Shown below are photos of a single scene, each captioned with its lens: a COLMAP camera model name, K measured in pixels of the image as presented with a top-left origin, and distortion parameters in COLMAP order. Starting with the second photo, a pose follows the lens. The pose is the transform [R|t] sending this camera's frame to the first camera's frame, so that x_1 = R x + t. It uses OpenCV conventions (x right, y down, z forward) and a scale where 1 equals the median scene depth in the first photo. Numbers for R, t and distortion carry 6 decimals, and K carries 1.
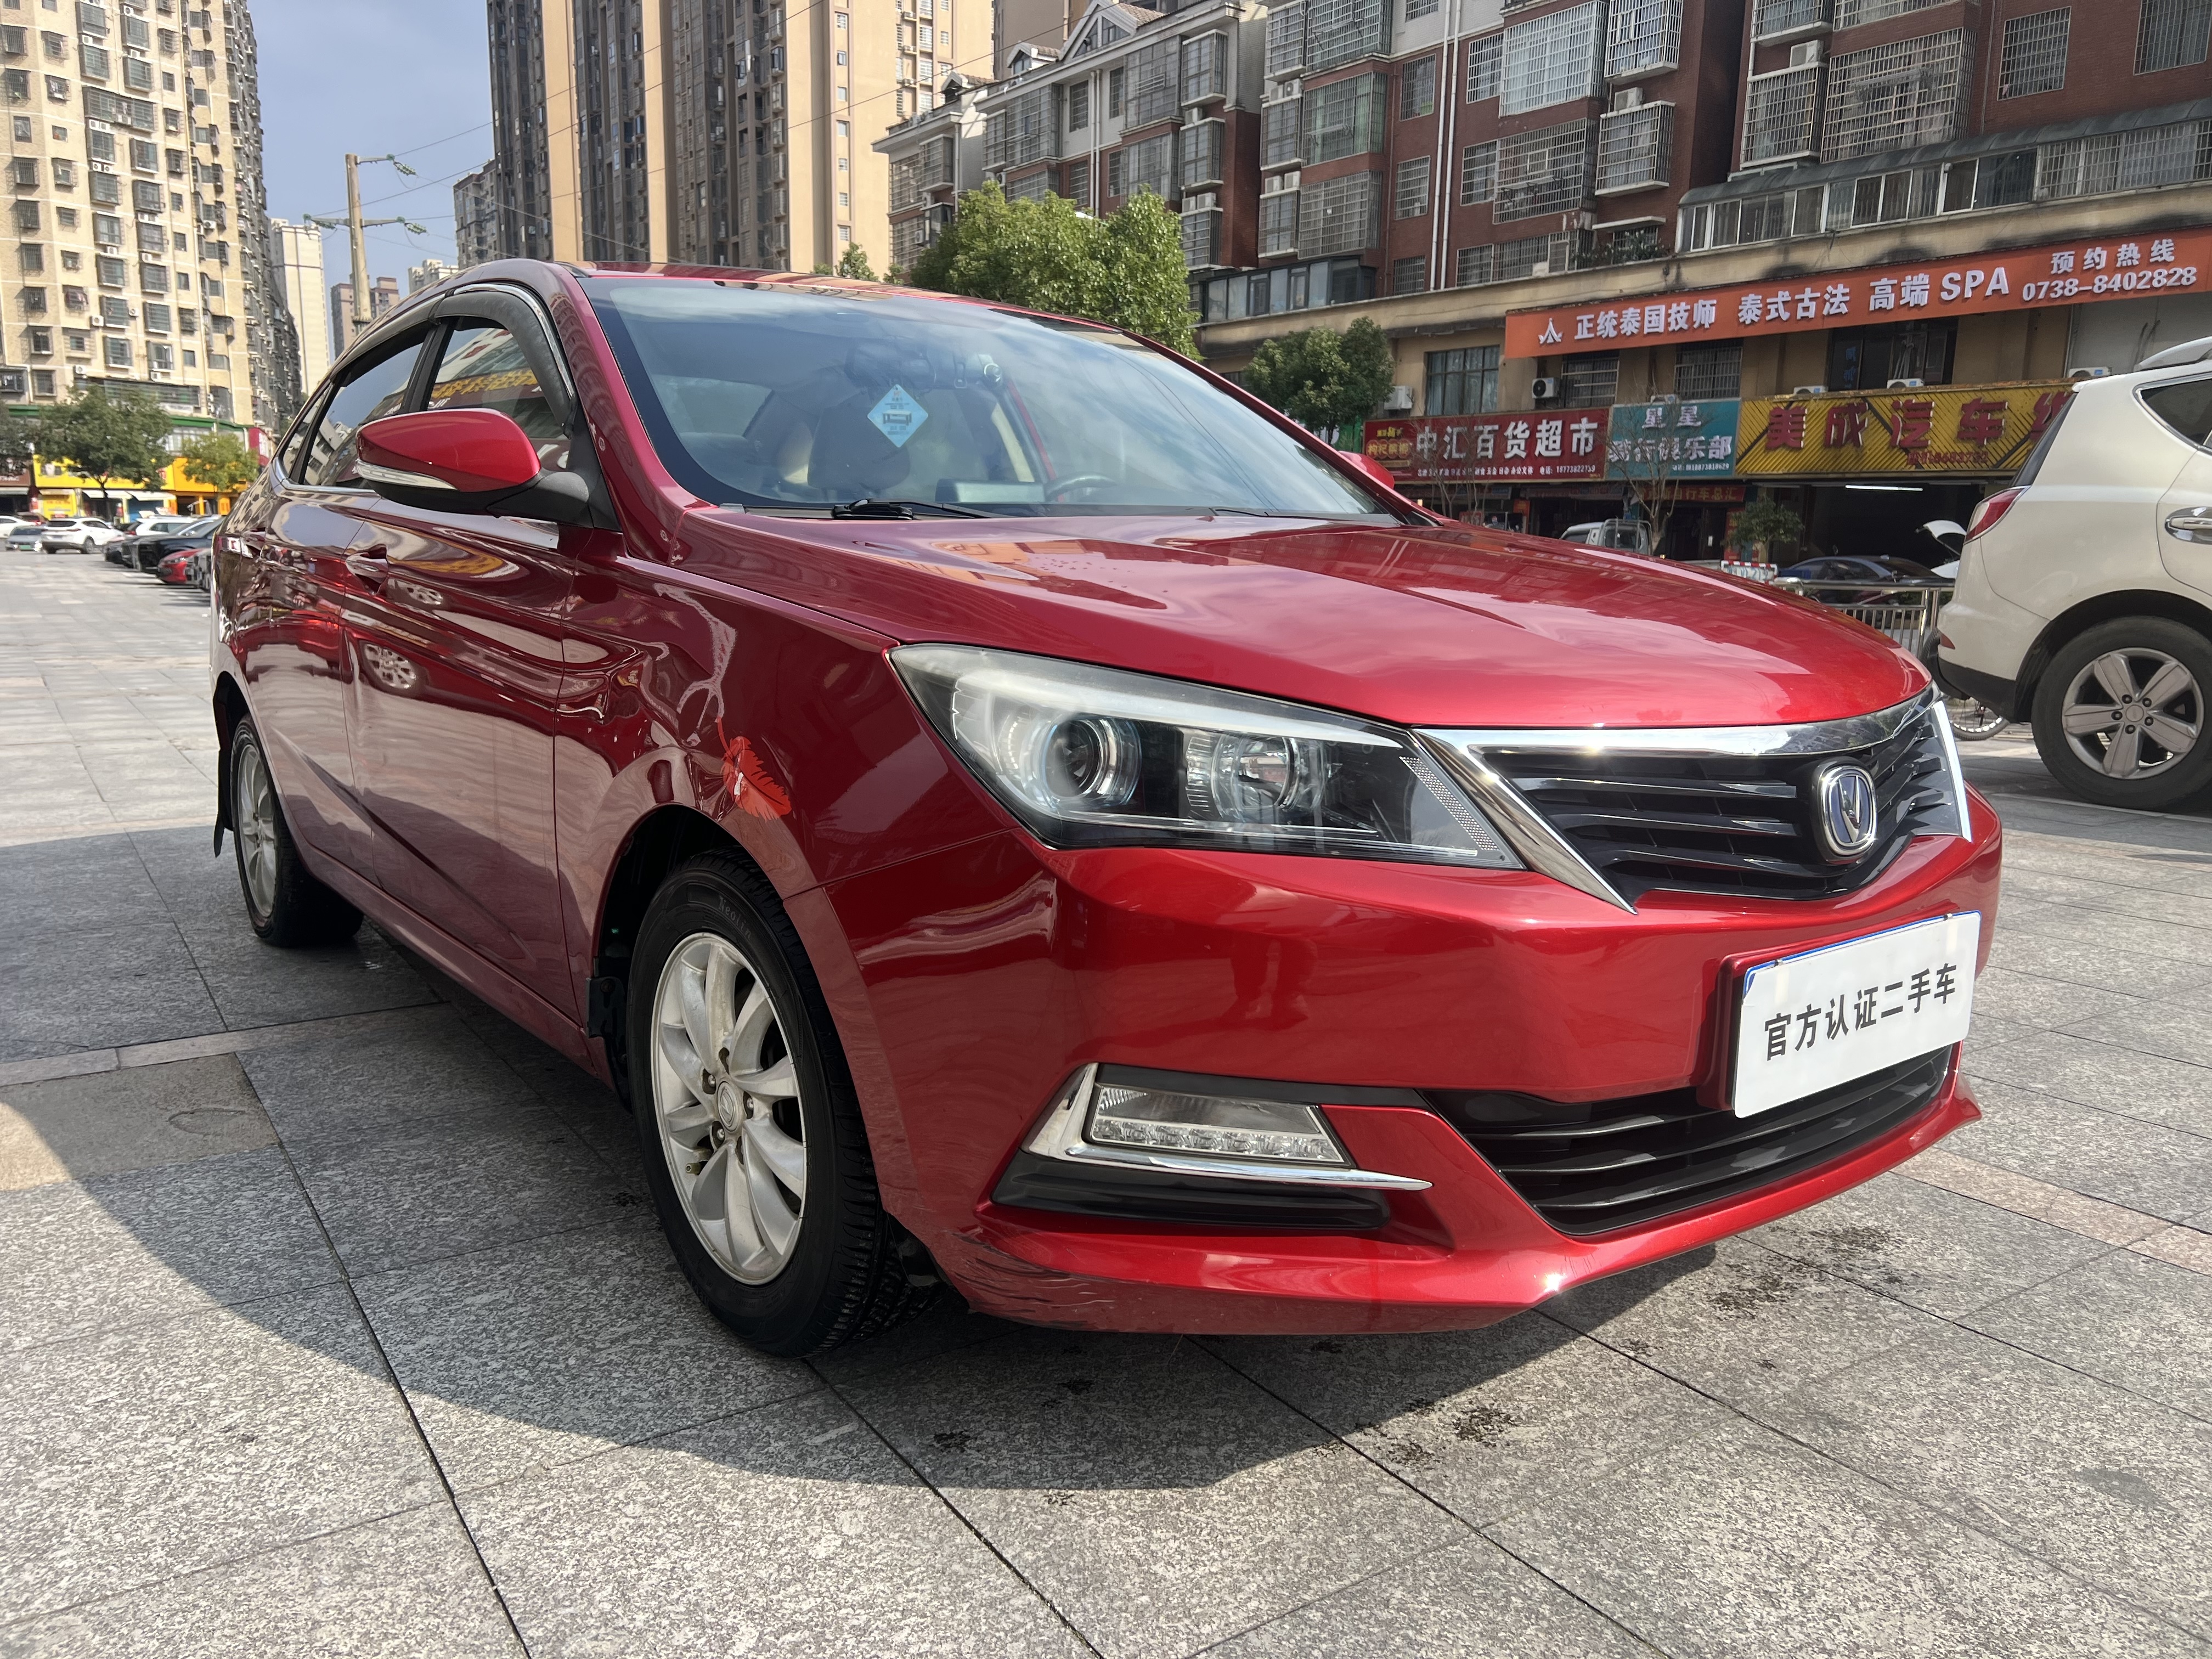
lens RADIAL K [[1642.7, 0, 1098.9], [0, 1642.7, 825.3], [0, 0, 1]] dist [0.066360, -0.073096]
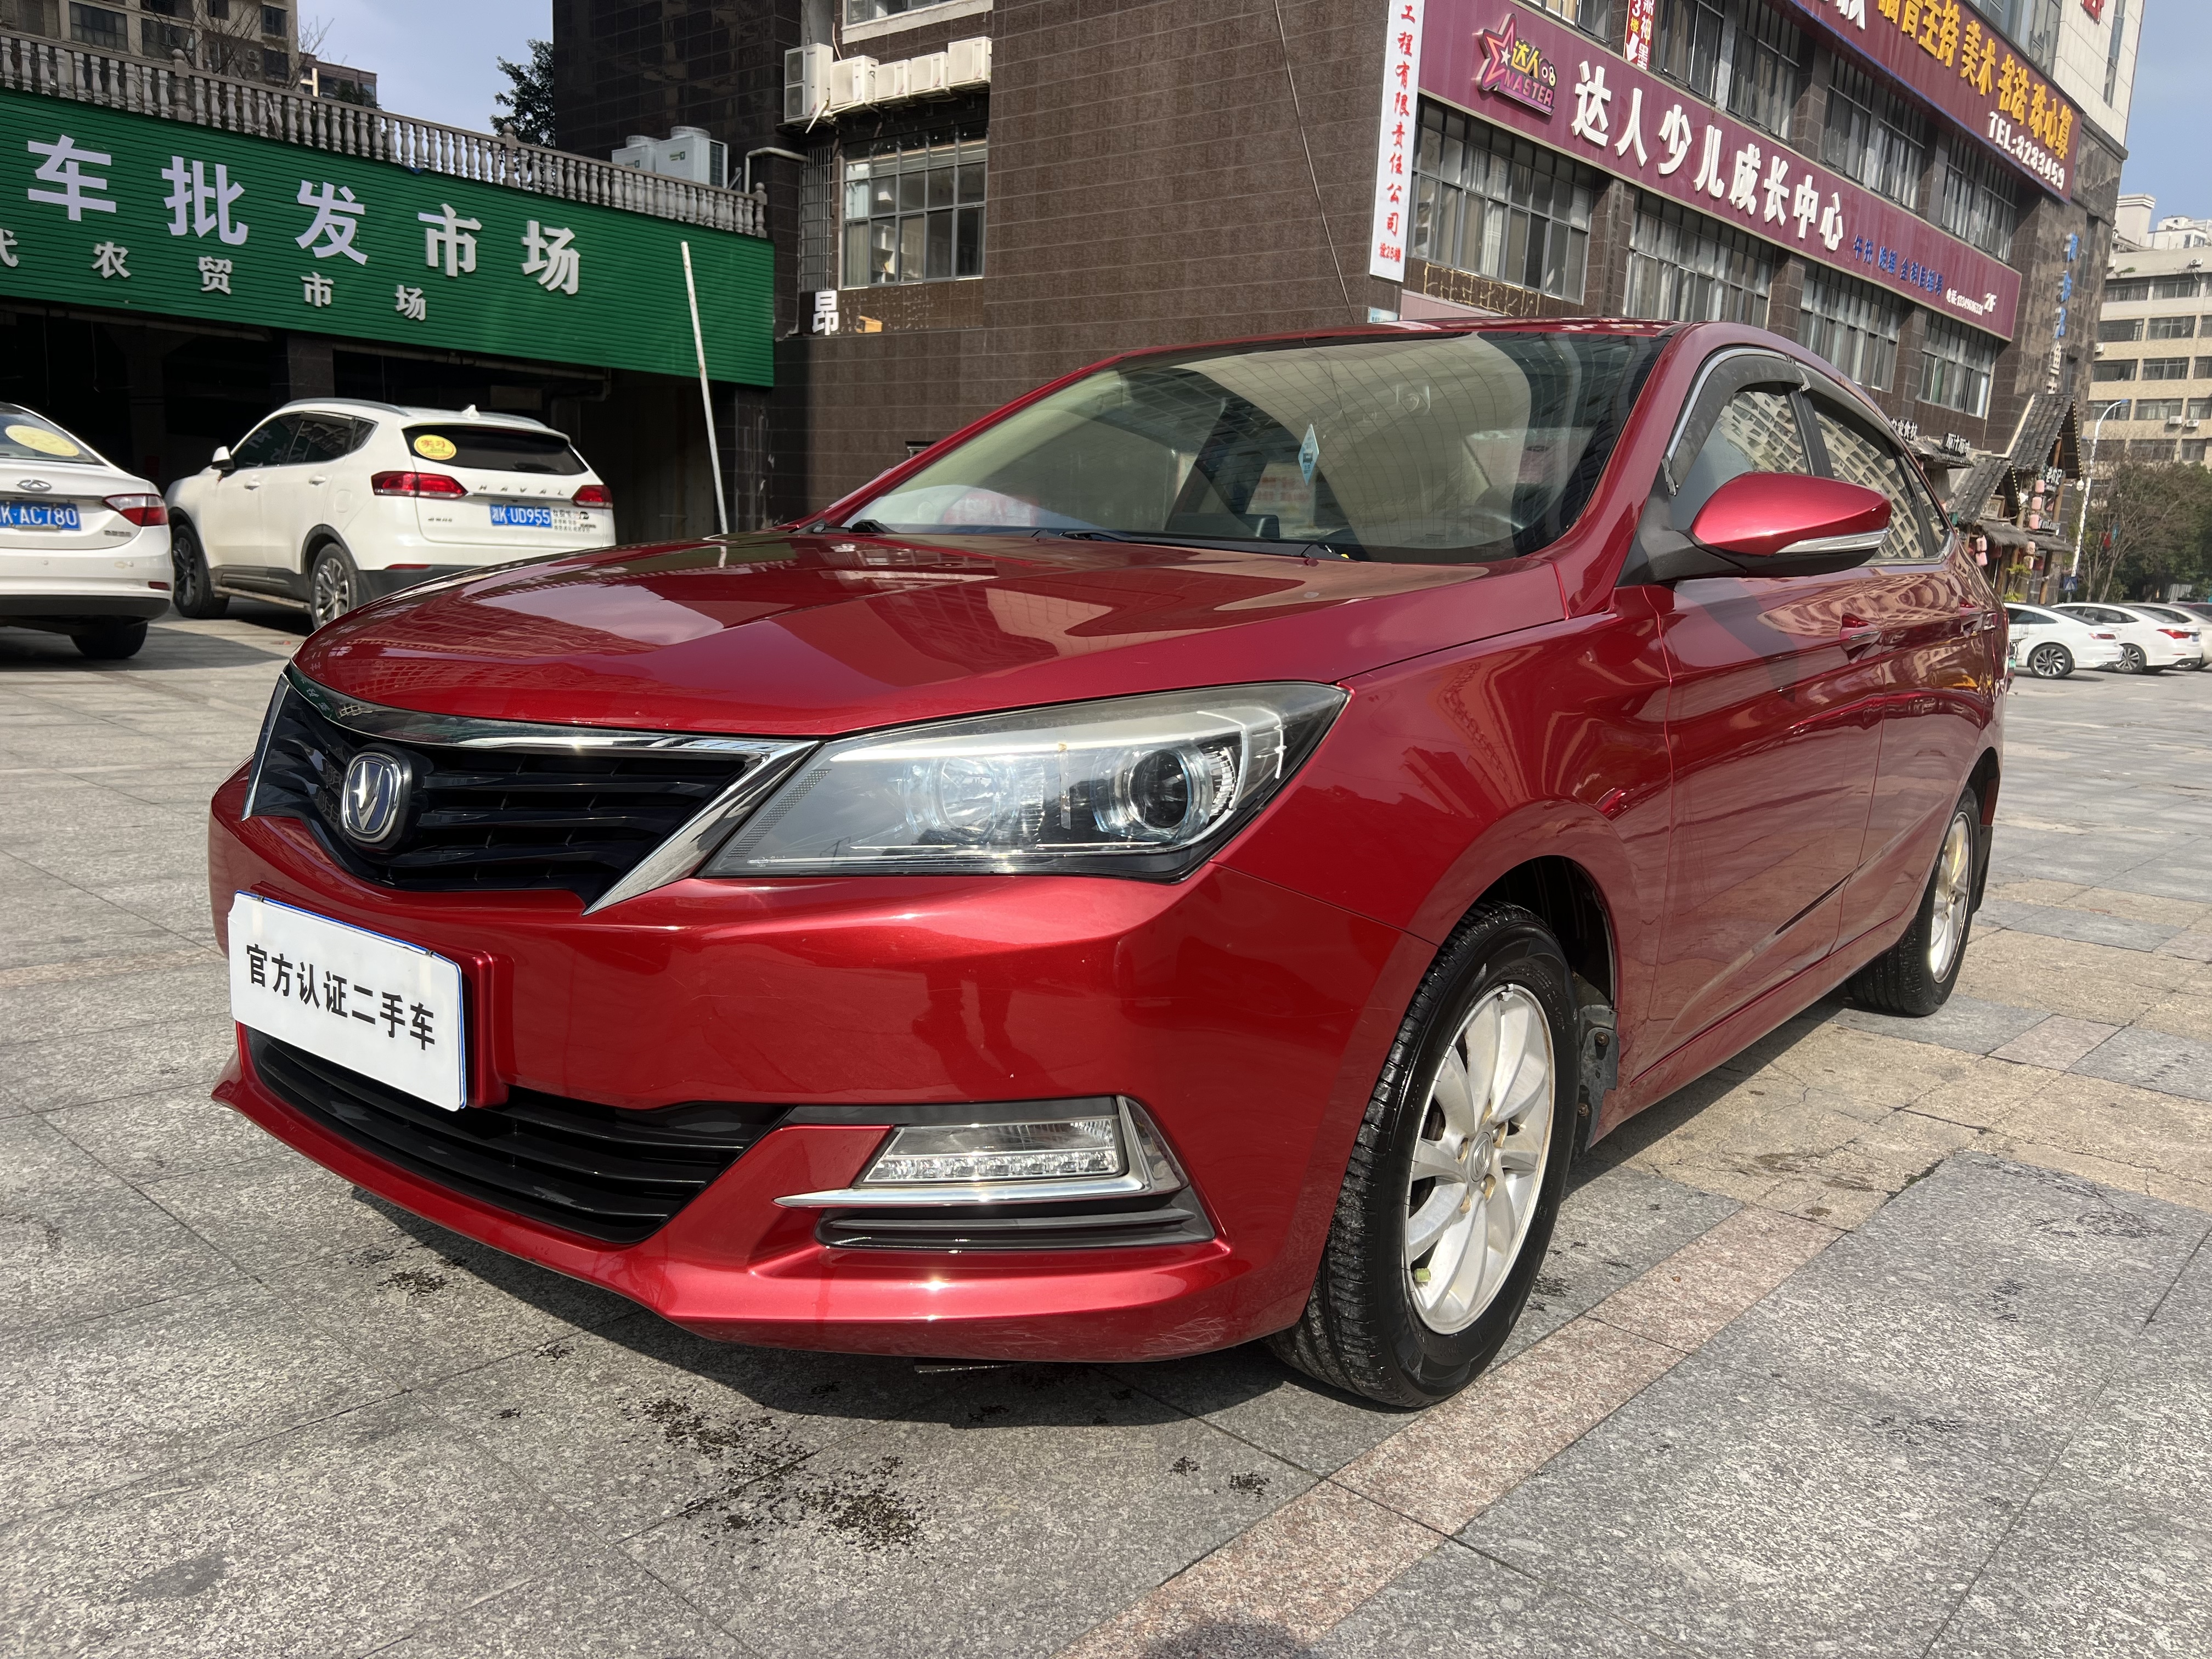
lens RADIAL K [[1642.7, 0, 1098.9], [0, 1642.7, 825.3], [0, 0, 1]] dist [0.066360, -0.073096]
pose [[0.283742, 0.176876, -0.942446, 1.410534], [-0.220546, 0.968529, 0.115372, -0.188888], [0.933193, 0.175117, 0.313822, 1.027694]]
